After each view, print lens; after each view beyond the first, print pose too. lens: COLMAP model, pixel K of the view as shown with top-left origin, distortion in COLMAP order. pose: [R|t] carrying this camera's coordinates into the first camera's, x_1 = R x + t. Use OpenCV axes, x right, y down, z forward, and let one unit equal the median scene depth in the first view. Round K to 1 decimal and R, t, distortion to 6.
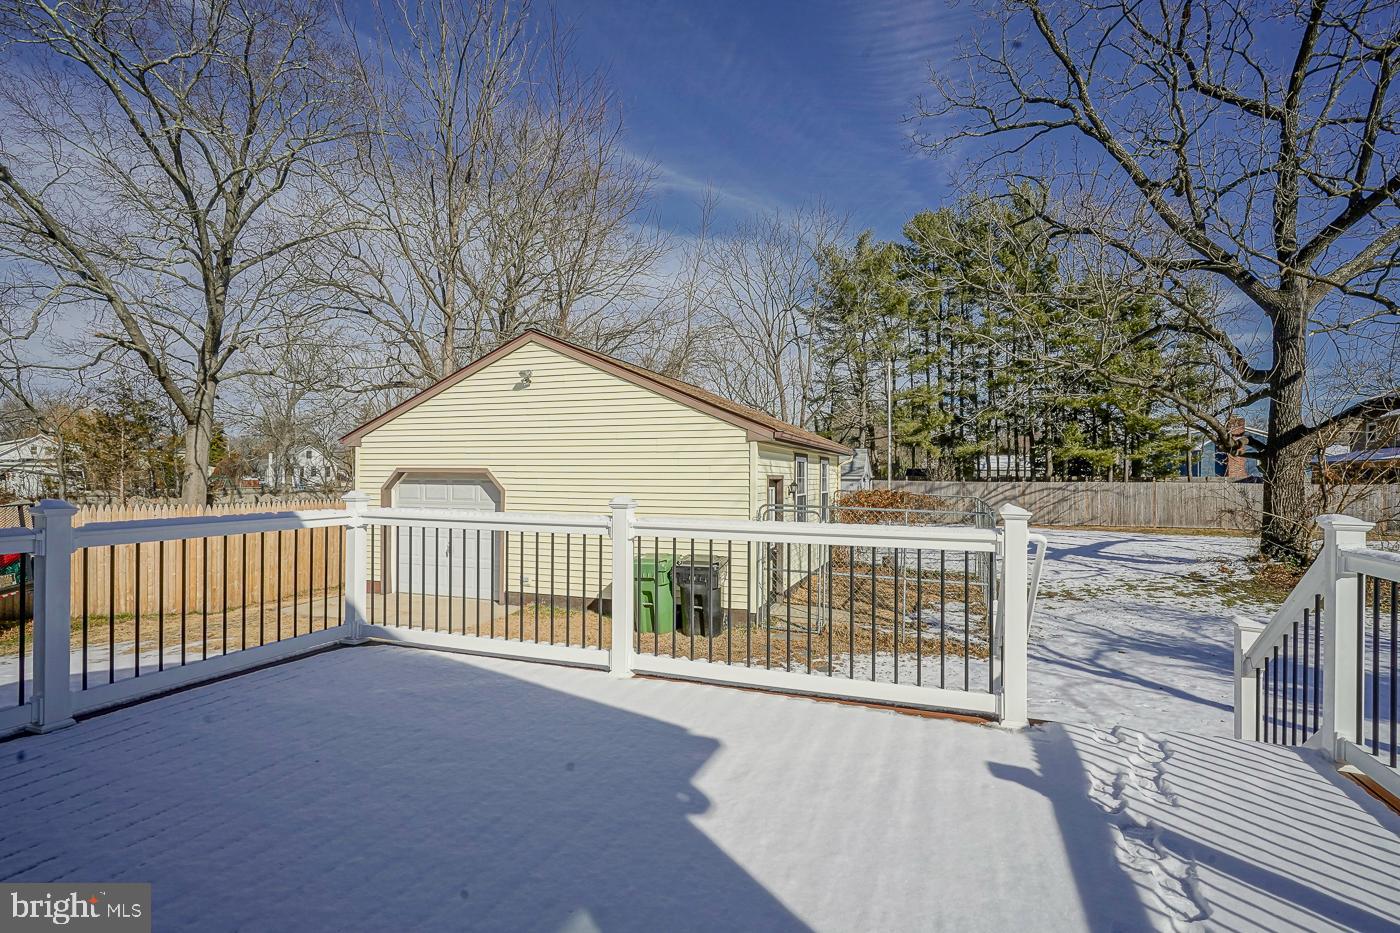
lens RADIAL K [[677.7, 0, 700.0], [0, 677.7, 466.5], [0, 0, 1]] dist [-0.002831, 0.001759]
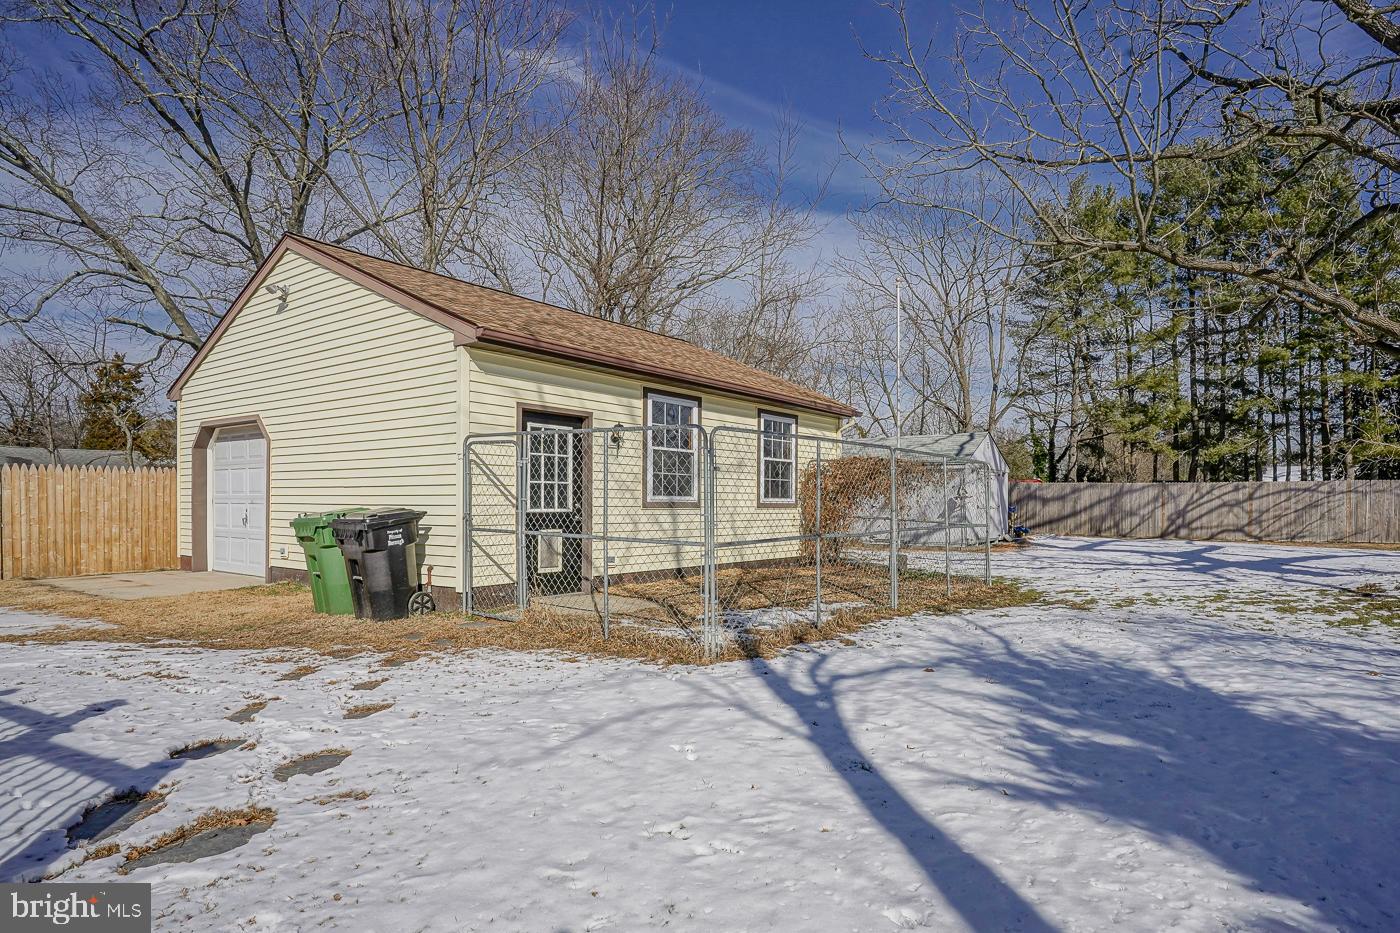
lens RADIAL K [[749.6, 0, 775.0], [0, 749.6, 503.2], [0, 0, 1]] dist [-0.000223, 0.000995]
pose [[0.968339, 0.001571, -0.249635, 0.418238], [0.001002, 0.999948, 0.010181, 0.083282], [0.249638, -0.010109, 0.968287, 0.238139]]
